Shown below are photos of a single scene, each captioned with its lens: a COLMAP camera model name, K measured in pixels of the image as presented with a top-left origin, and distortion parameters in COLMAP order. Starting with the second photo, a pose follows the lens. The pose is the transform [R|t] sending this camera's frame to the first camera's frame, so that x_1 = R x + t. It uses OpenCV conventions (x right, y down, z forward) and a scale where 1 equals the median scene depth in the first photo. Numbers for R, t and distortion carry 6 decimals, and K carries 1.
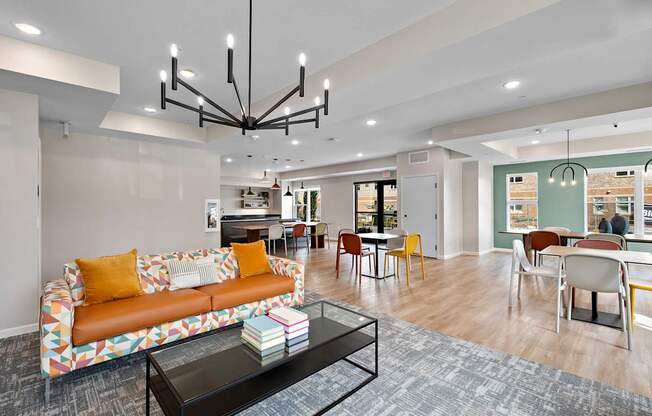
lens RADIAL K [[292.6, 0, 328.0], [0, 292.6, 206.3], [0, 0, 1]] dist [-0.001881, -0.001354]
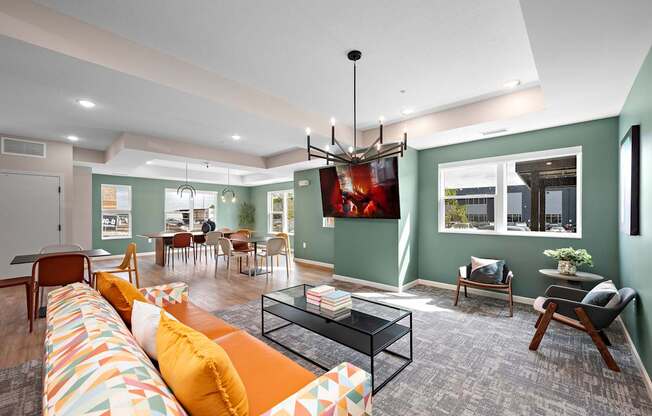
lens RADIAL K [[265.3, 0, 331.7], [0, 265.3, 211.8], [0, 0, 1]] dist [-0.002224, -0.000256]
pose [[-0.084207, 0.014680, 0.996340, -0.413499], [0.001060, 0.999892, -0.014642, 0.003318], [-0.996448, -0.000177, -0.084214, 0.306041]]
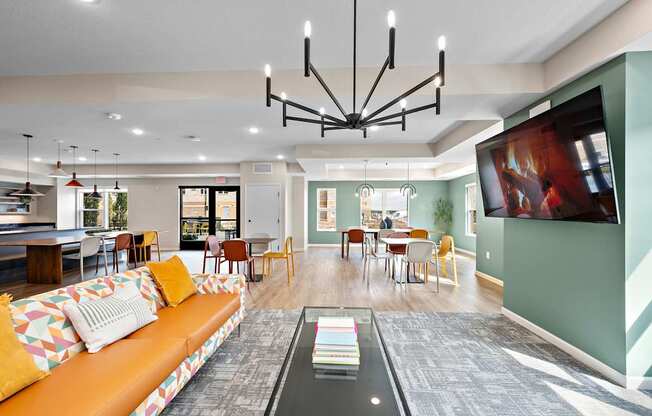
lens RADIAL K [[265.3, 0, 323.2], [0, 265.3, 213.7], [0, 0, 1]] dist [-0.002224, -0.000256]
pose [[0.722727, 0.000351, 0.691133, -0.223794], [-0.003884, 0.999986, 0.003553, 0.001428], [-0.691122, -0.005252, 0.722719, 0.116135]]
